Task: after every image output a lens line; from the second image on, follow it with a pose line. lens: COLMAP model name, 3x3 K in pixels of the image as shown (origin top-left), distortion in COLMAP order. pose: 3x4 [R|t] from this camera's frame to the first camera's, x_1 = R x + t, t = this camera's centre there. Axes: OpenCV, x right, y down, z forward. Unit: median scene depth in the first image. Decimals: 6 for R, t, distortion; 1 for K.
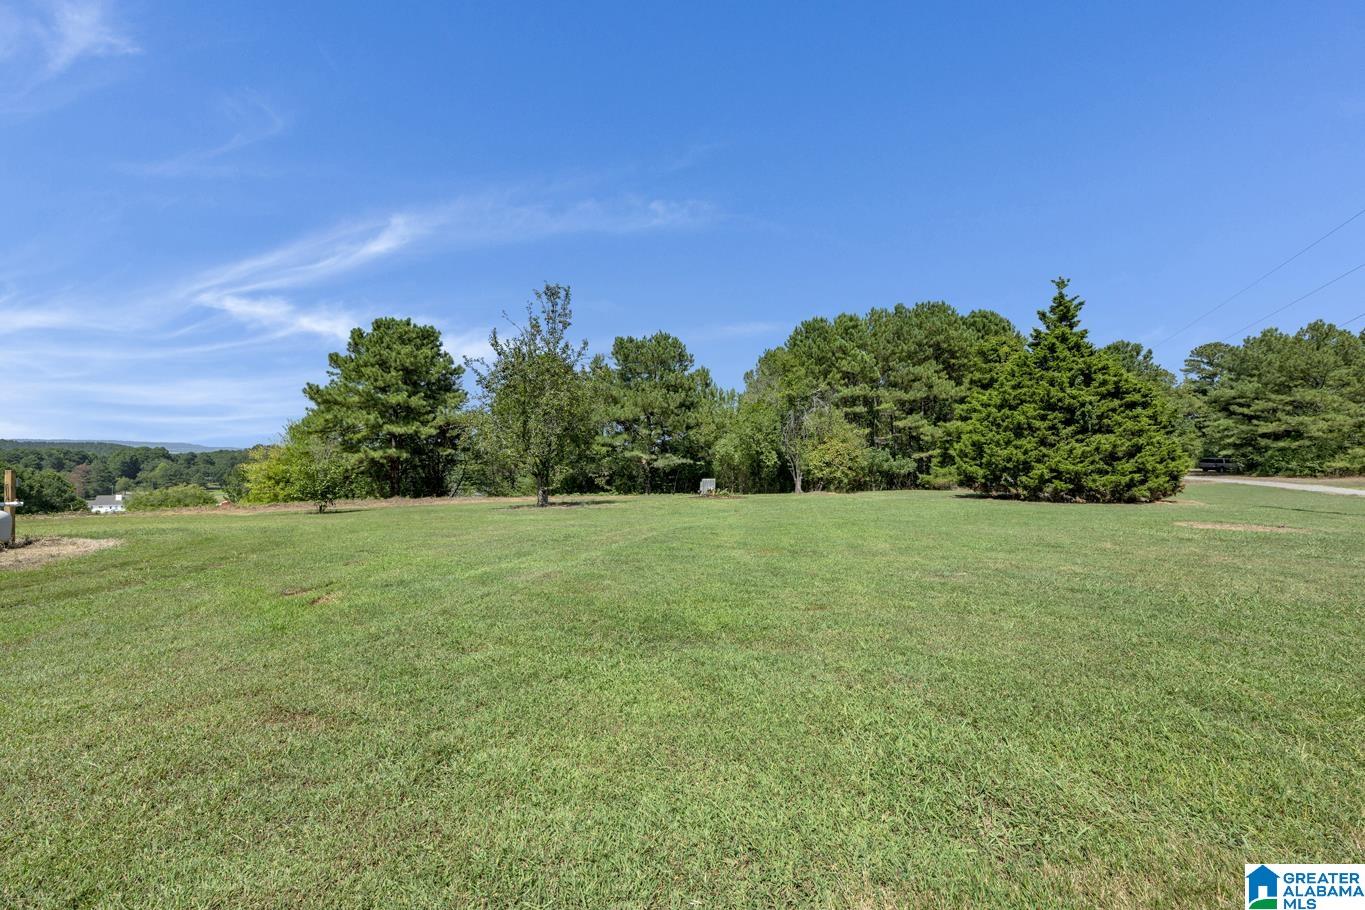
lens RADIAL K [[535.2, 0, 682.0], [0, 535.2, 456.9], [0, 0, 1]] dist [-0.000988, -0.000689]
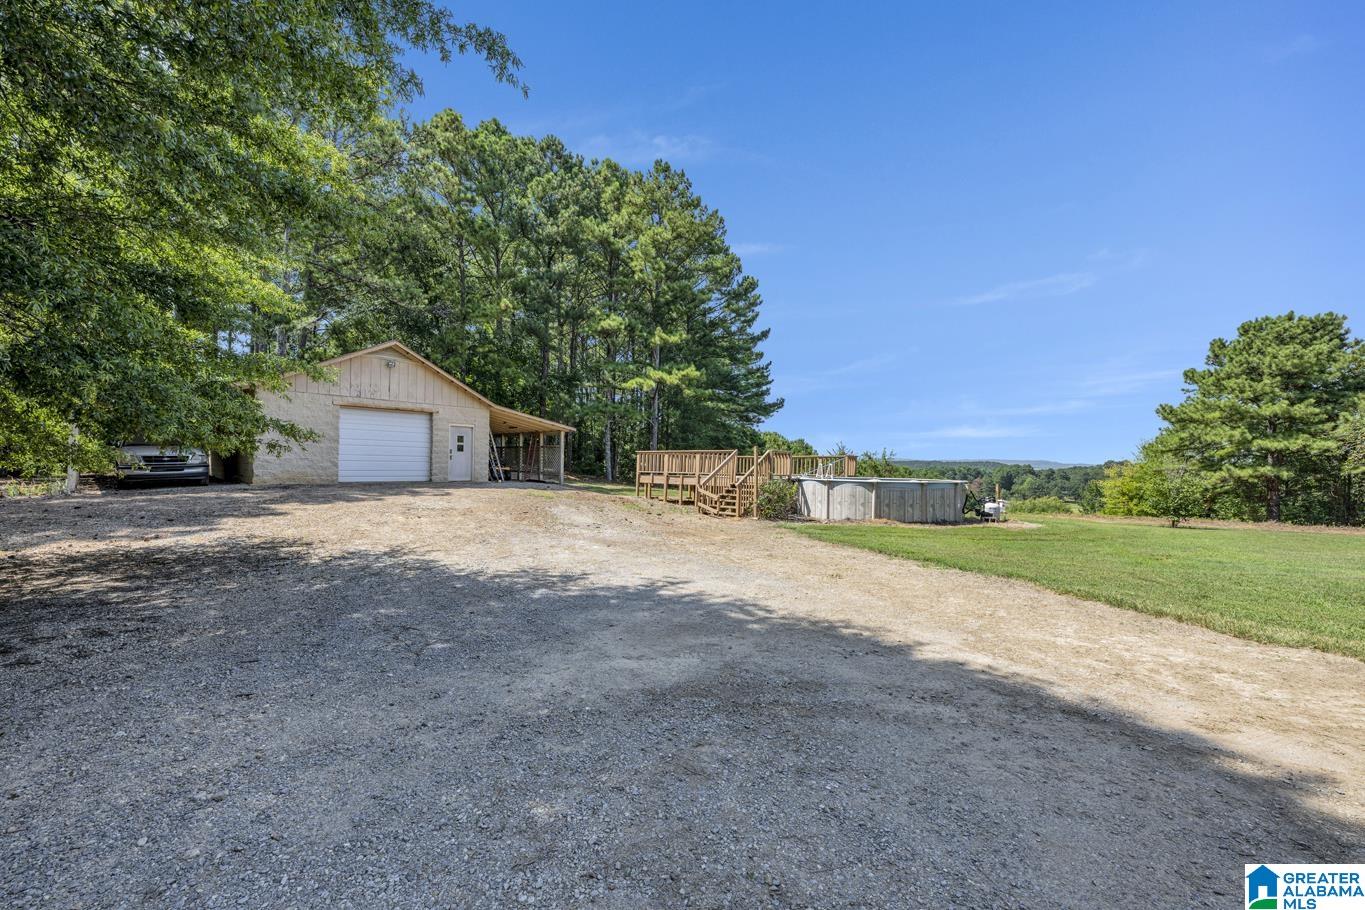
lens RADIAL K [[535.2, 0, 680.4], [0, 535.2, 462.9], [0, 0, 1]] dist [-0.000988, -0.000689]
pose [[0.222792, -0.015063, -0.974750, 0.094529], [-0.002276, 0.999870, -0.015971, -0.004513], [0.974863, 0.005777, 0.222729, -0.128915]]
